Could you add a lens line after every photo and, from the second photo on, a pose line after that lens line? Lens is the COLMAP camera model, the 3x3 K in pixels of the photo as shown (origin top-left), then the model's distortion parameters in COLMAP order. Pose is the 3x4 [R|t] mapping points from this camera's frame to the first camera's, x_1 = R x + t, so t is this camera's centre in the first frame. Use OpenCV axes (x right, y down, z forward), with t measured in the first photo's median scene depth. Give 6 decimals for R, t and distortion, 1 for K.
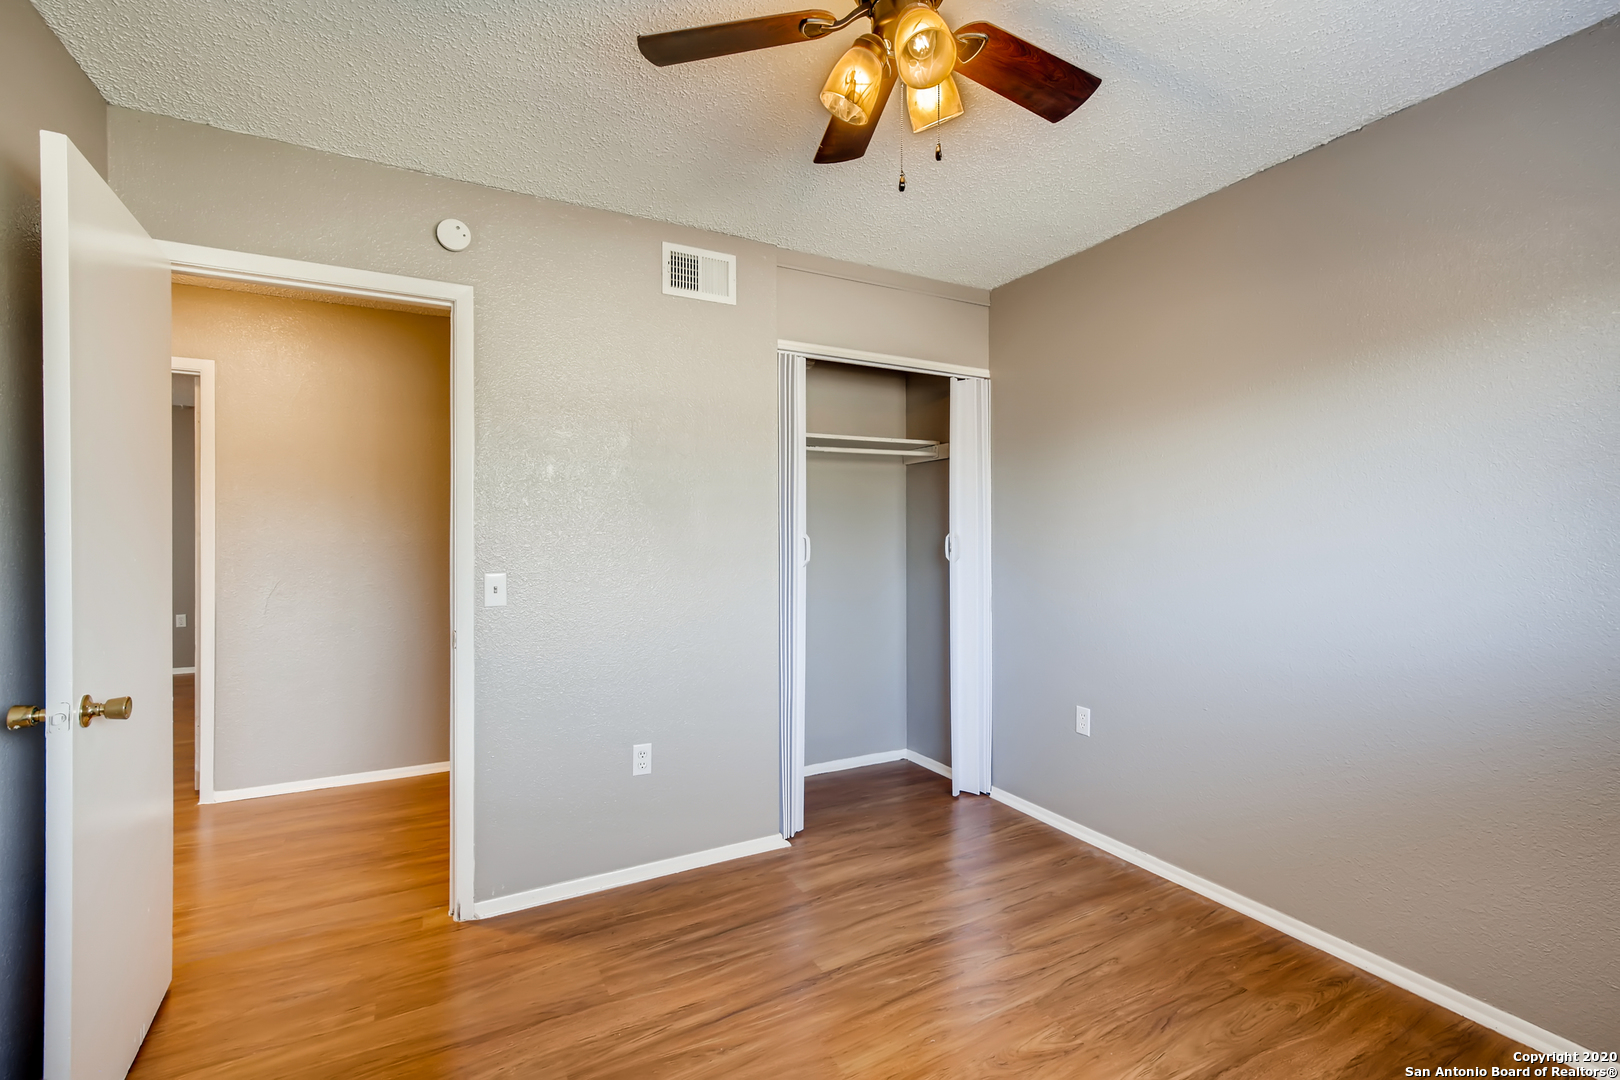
lens RADIAL K [[735.7, 0, 803.1], [0, 735.7, 538.8], [0, 0, 1]] dist [-0.000842, 0.000910]
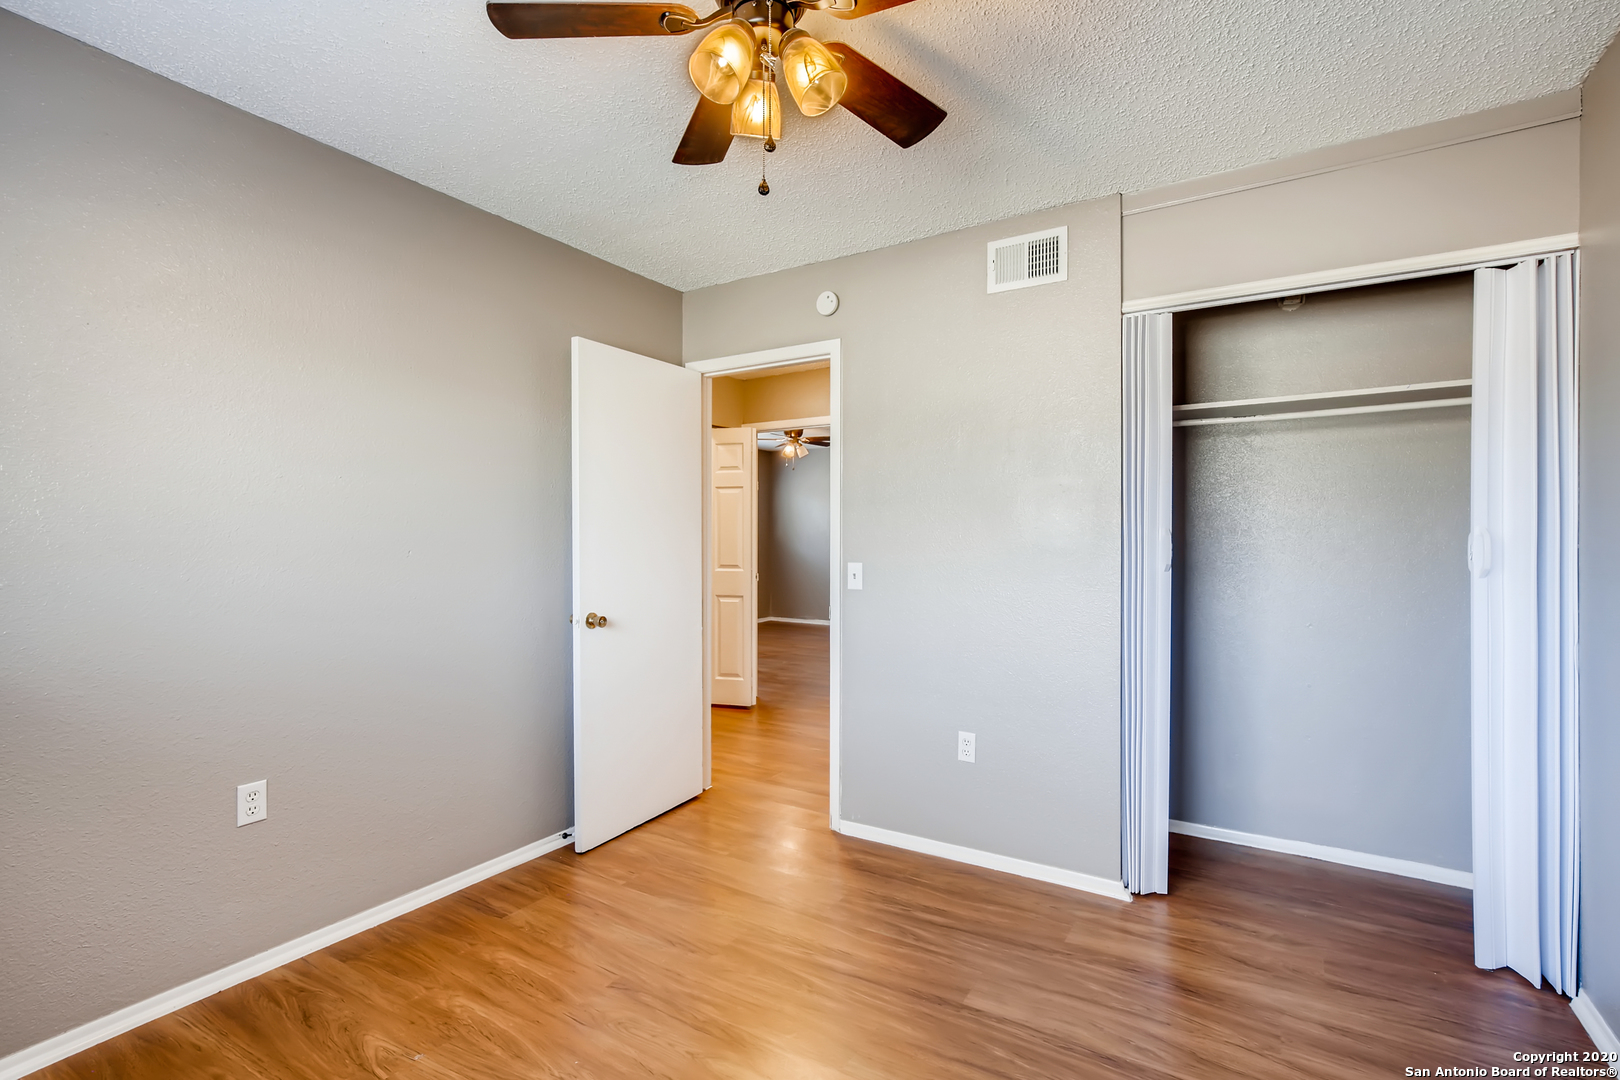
lens RADIAL K [[735.7, 0, 838.3], [0, 735.7, 541.3], [0, 0, 1]] dist [-0.000842, 0.000910]
pose [[0.503309, 0.007681, -0.864073, 0.639034], [-0.004883, 0.999970, 0.006045, 0.002145], [0.864093, 0.001177, 0.503331, 0.341777]]
